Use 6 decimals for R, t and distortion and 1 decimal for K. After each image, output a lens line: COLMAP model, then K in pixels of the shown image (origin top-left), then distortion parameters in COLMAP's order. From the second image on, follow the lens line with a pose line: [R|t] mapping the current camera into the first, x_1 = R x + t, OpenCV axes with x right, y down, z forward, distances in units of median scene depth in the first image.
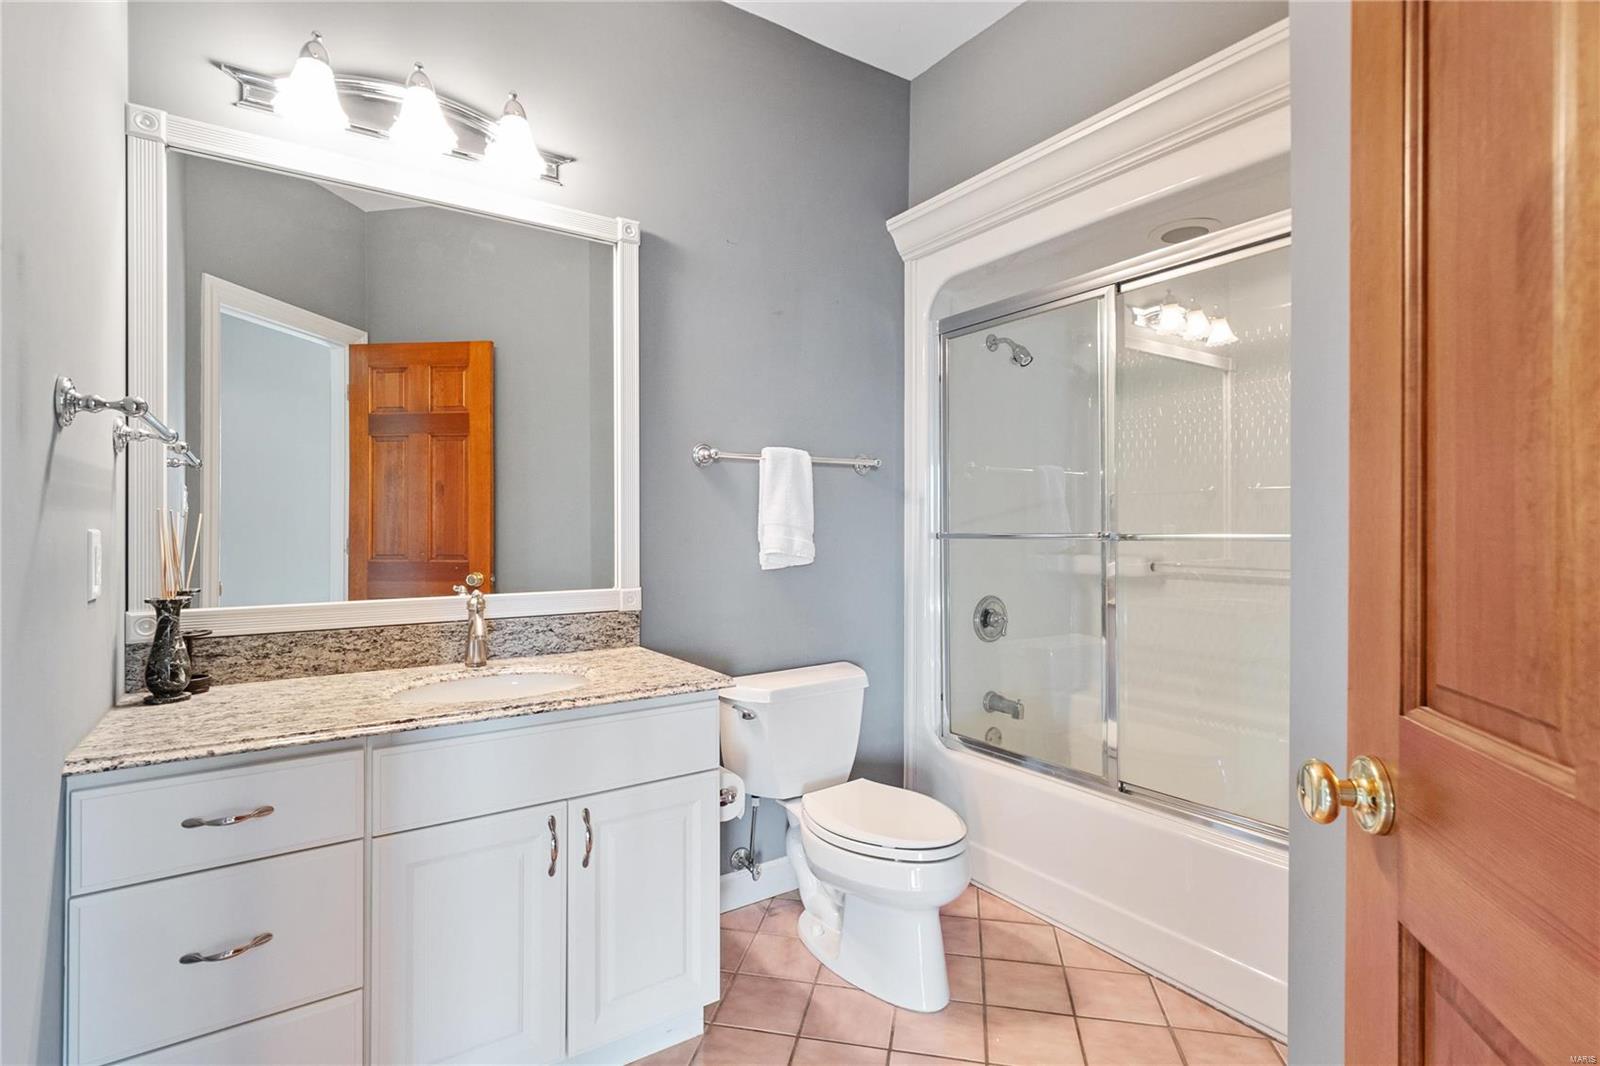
lens RADIAL K [[773.9, 0, 788.1], [0, 773.9, 524.2], [0, 0, 1]] dist [0.004064, 0.000321]
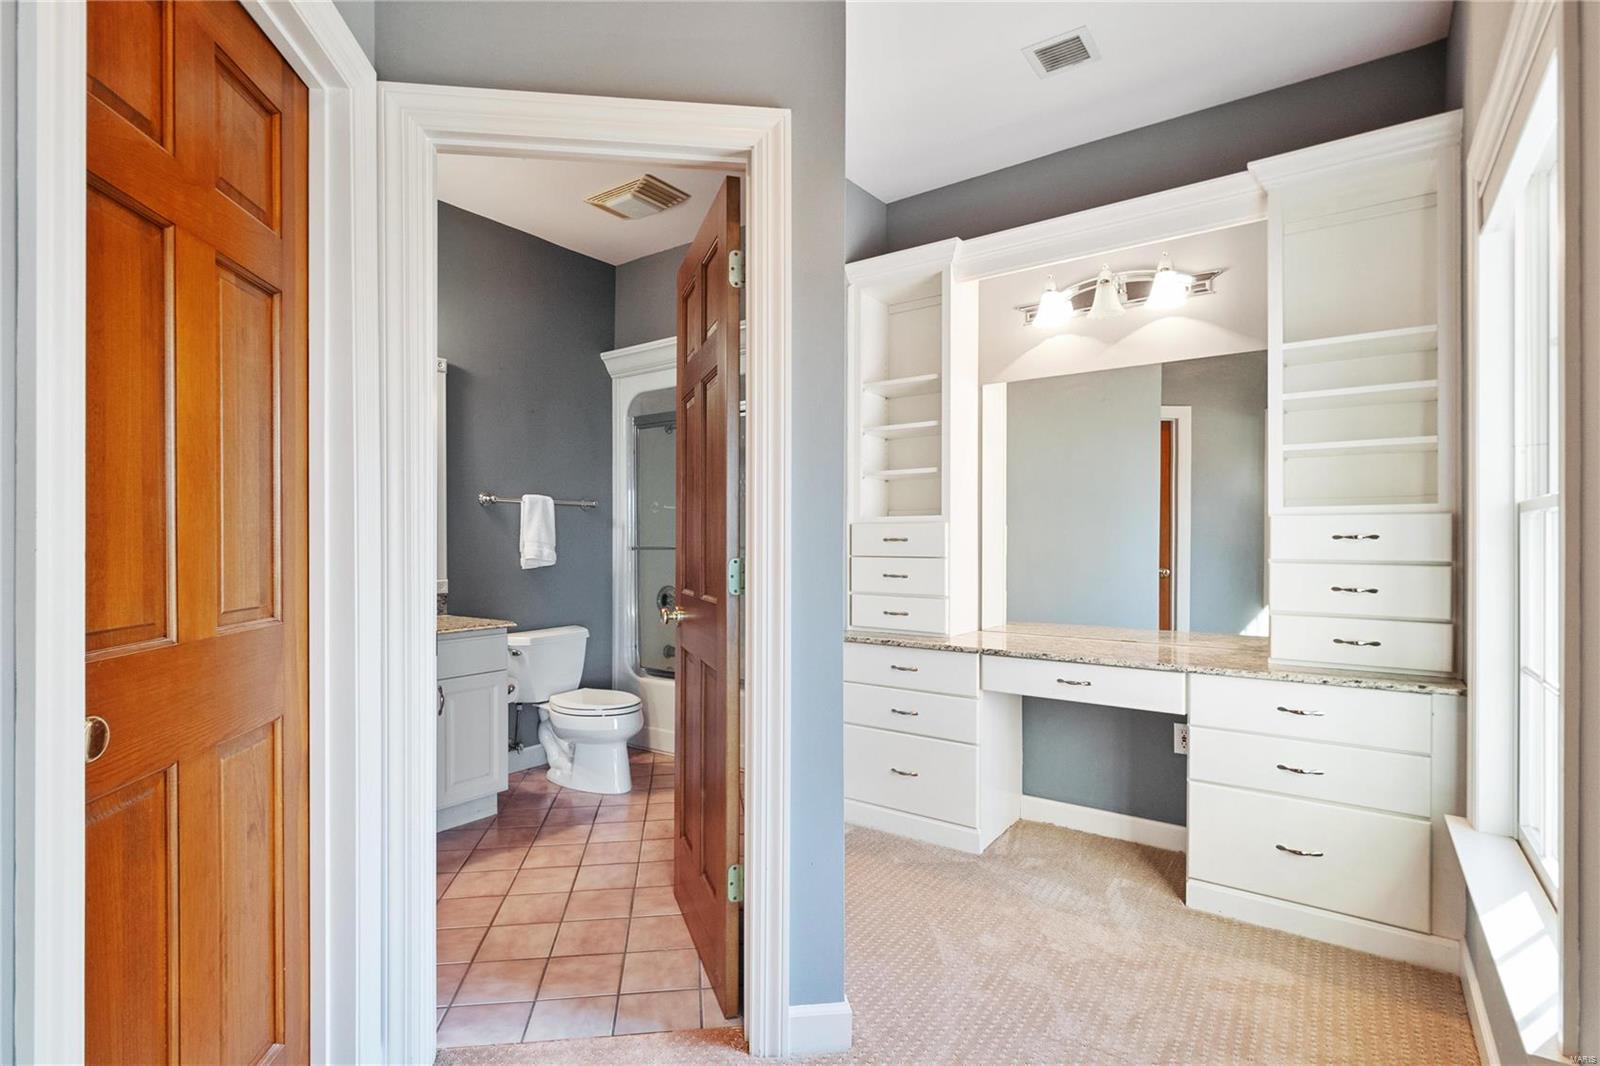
lens RADIAL K [[773.9, 0, 792.3], [0, 773.9, 543.2], [0, 0, 1]] dist [0.004064, 0.000321]
pose [[0.938602, -0.001352, 0.344999, -0.064276], [0.000677, 0.999998, 0.002078, 0.001110], [-0.345001, -0.001717, 0.938601, -0.753439]]
